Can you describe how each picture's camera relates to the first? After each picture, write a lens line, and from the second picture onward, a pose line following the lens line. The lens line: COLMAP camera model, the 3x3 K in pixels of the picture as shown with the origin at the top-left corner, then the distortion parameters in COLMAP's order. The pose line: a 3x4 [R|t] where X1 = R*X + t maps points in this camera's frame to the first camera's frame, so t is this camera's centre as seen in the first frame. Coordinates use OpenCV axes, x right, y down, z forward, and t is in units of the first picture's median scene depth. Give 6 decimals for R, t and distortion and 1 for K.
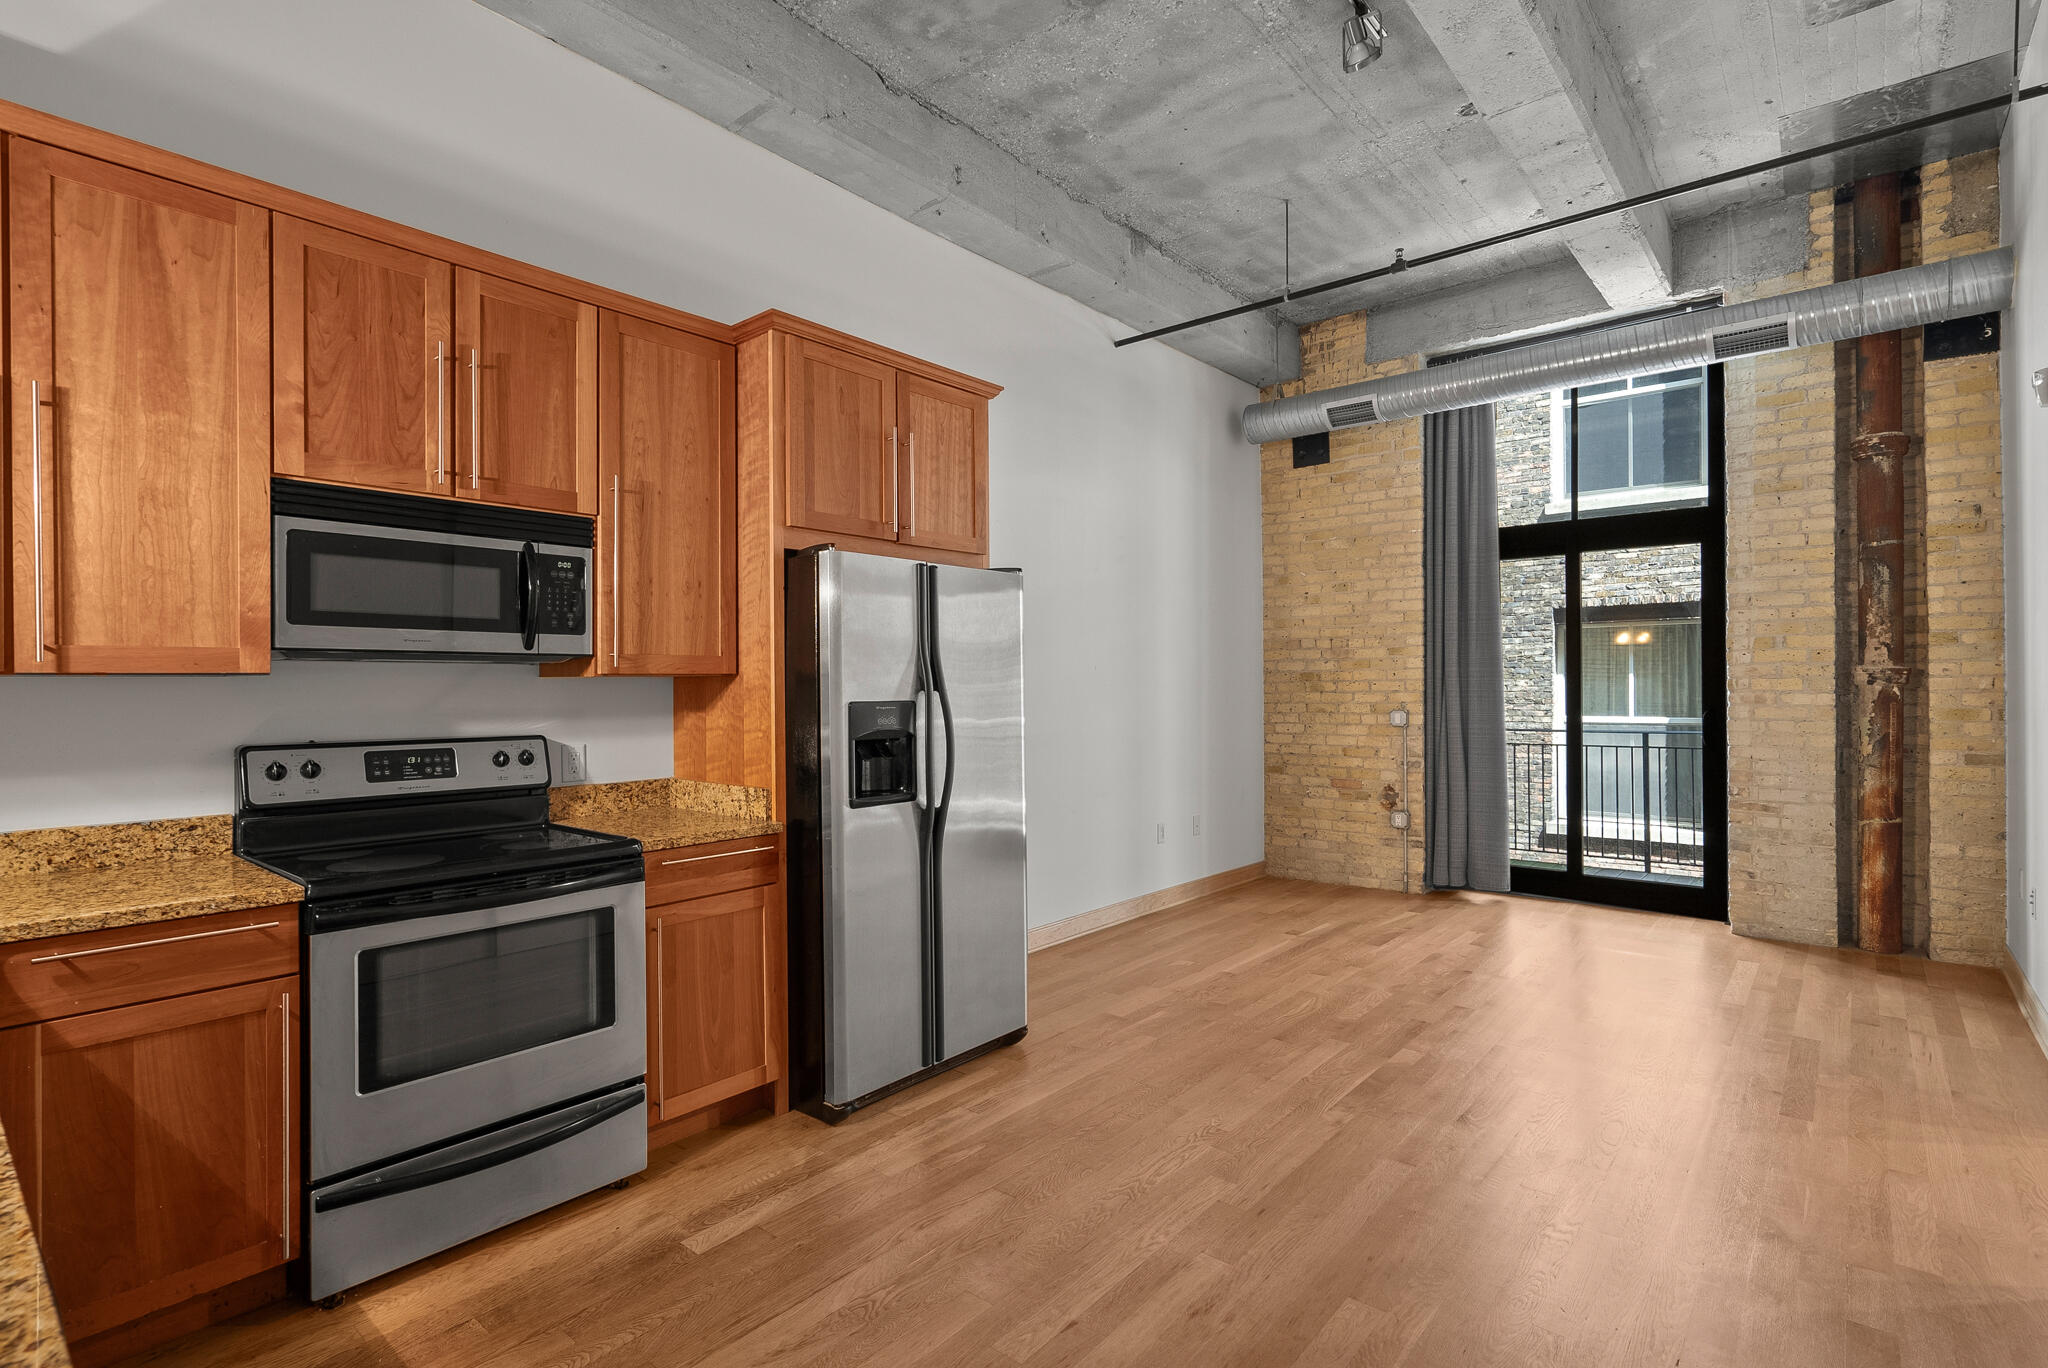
lens RADIAL K [[981.5, 0, 1028.9], [0, 981.5, 679.1], [0, 0, 1]] dist [0.000296, 0.000435]
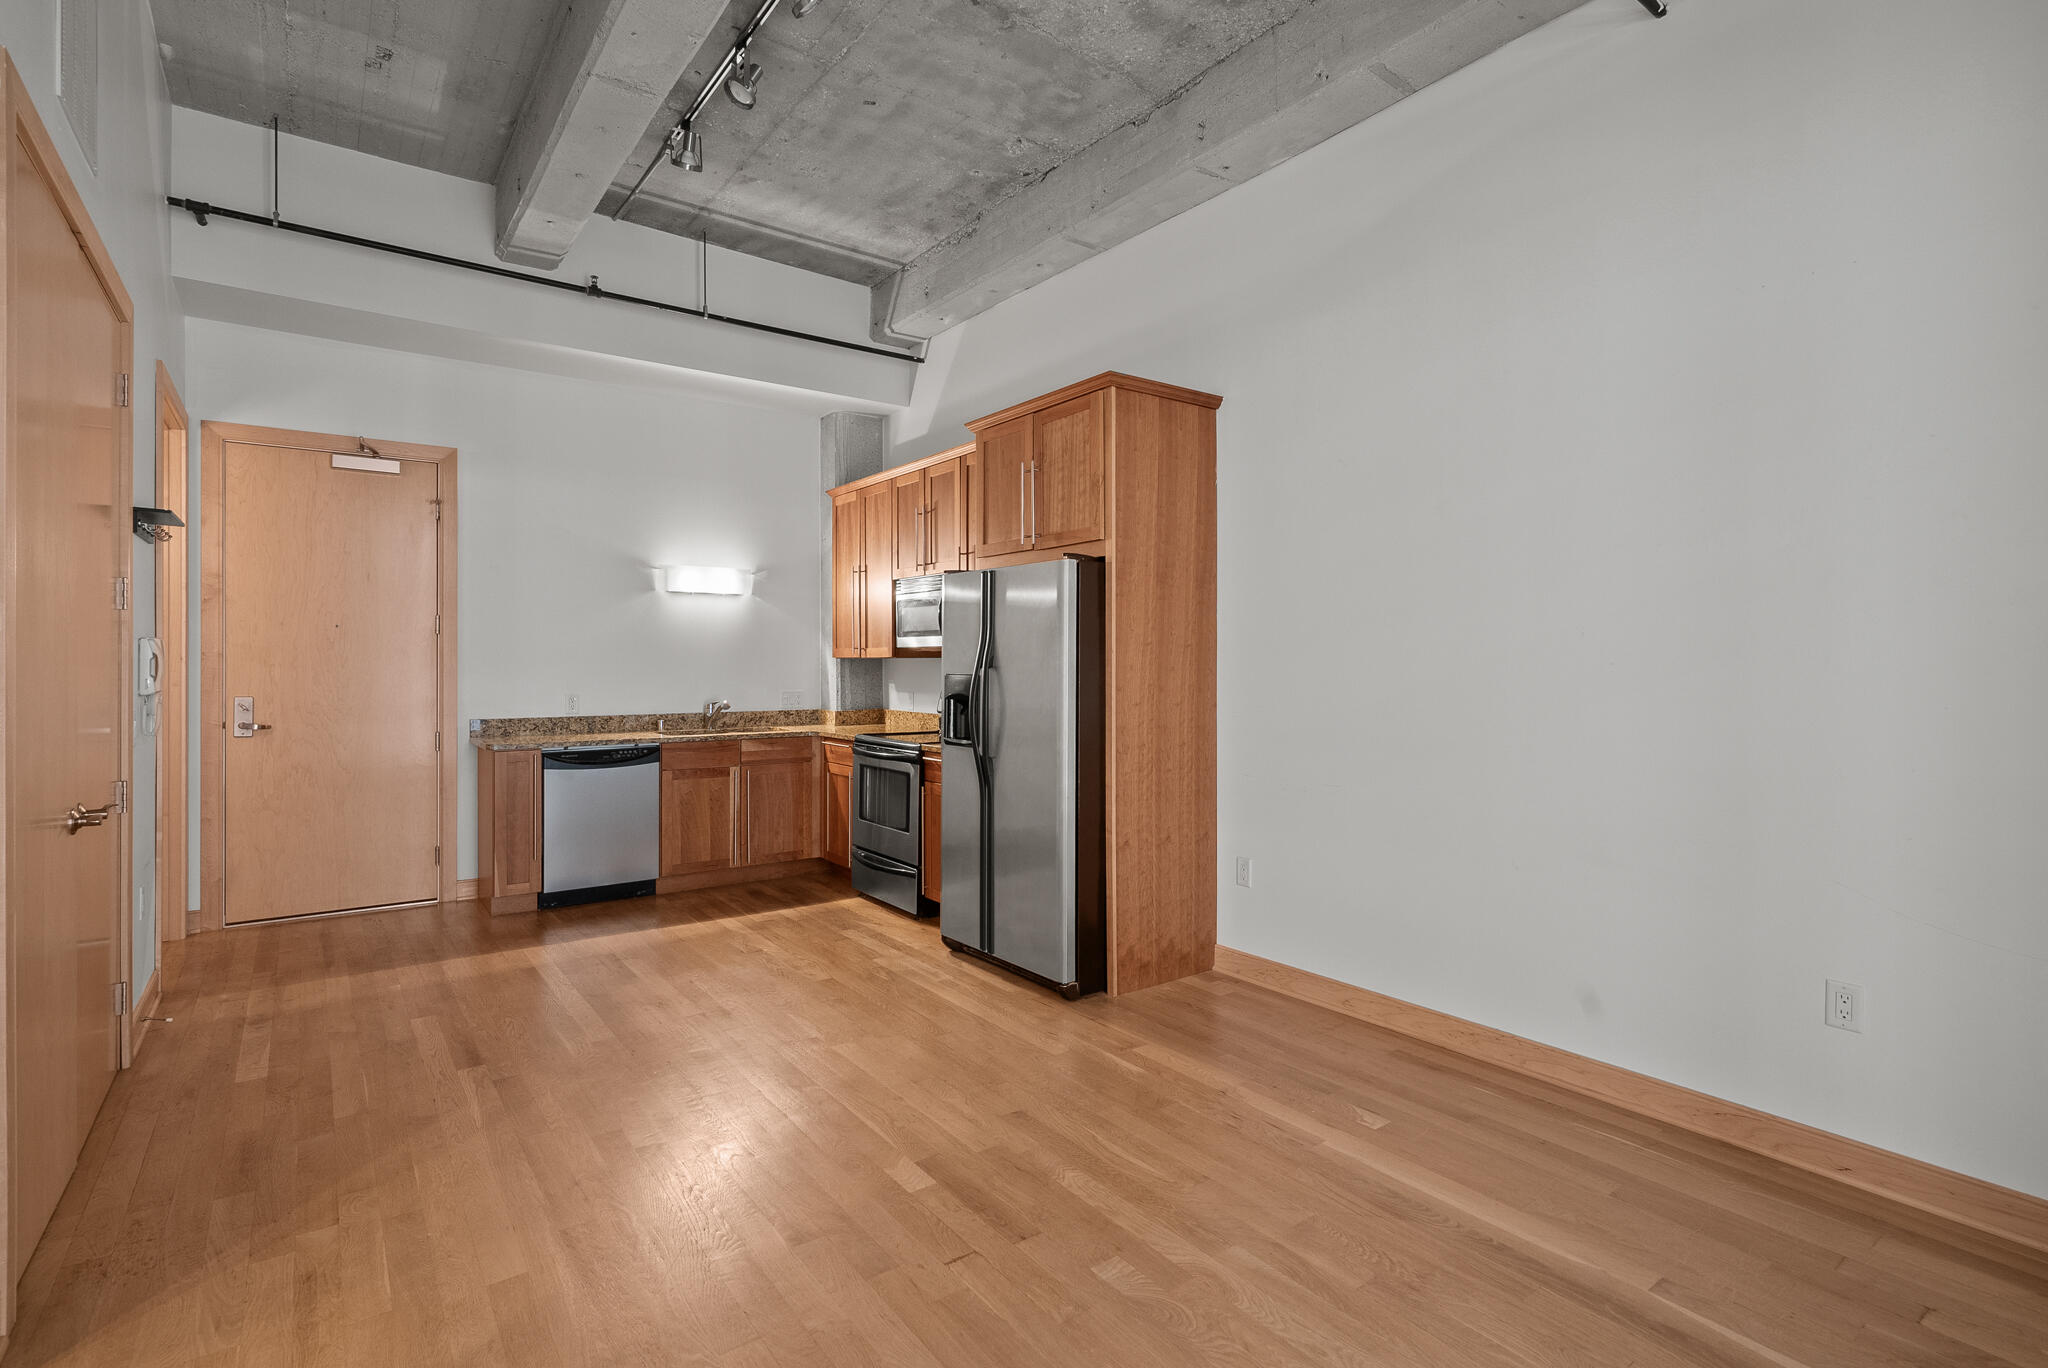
lens RADIAL K [[983.9, 0, 1027.1], [0, 983.9, 661.2], [0, 0, 1]] dist [-0.000794, 0.000299]
pose [[-0.237074, 0.002723, -0.971488, 1.042260], [0.006629, 0.999977, 0.001185, 0.002370], [0.971469, -0.006159, -0.237086, 1.222471]]
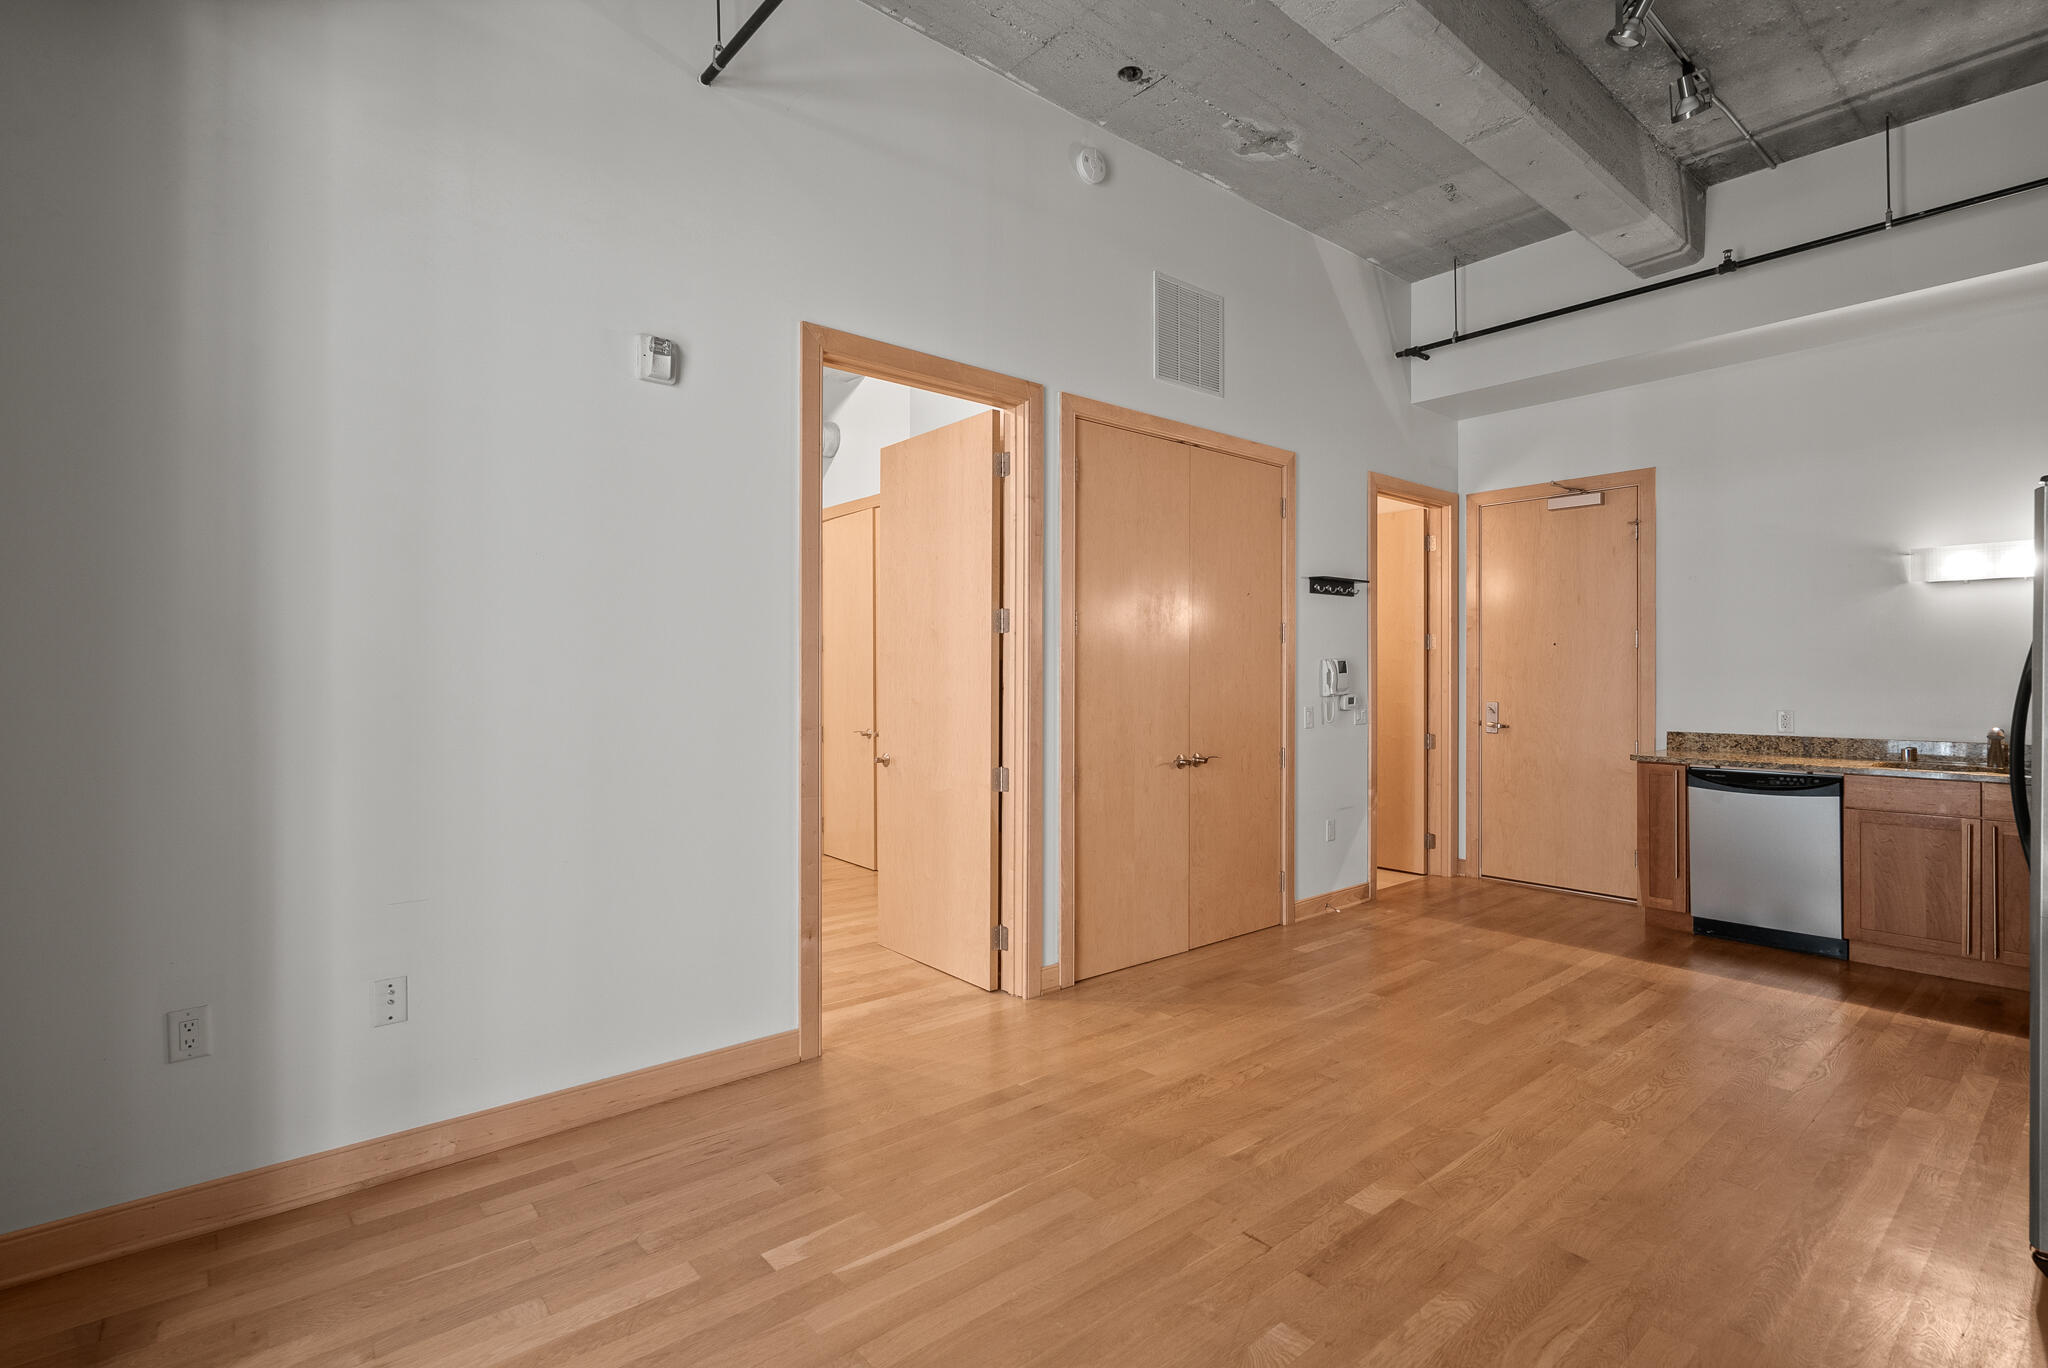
lens RADIAL K [[961.9, 0, 1024.8], [0, 961.9, 672.7], [0, 0, 1]] dist [-0.000116, 0.000833]
pose [[-0.985631, 0.005227, 0.168833, 0.500561], [0.003637, 0.999946, -0.009722, 0.007884], [-0.168875, -0.008969, -0.985597, 1.685544]]
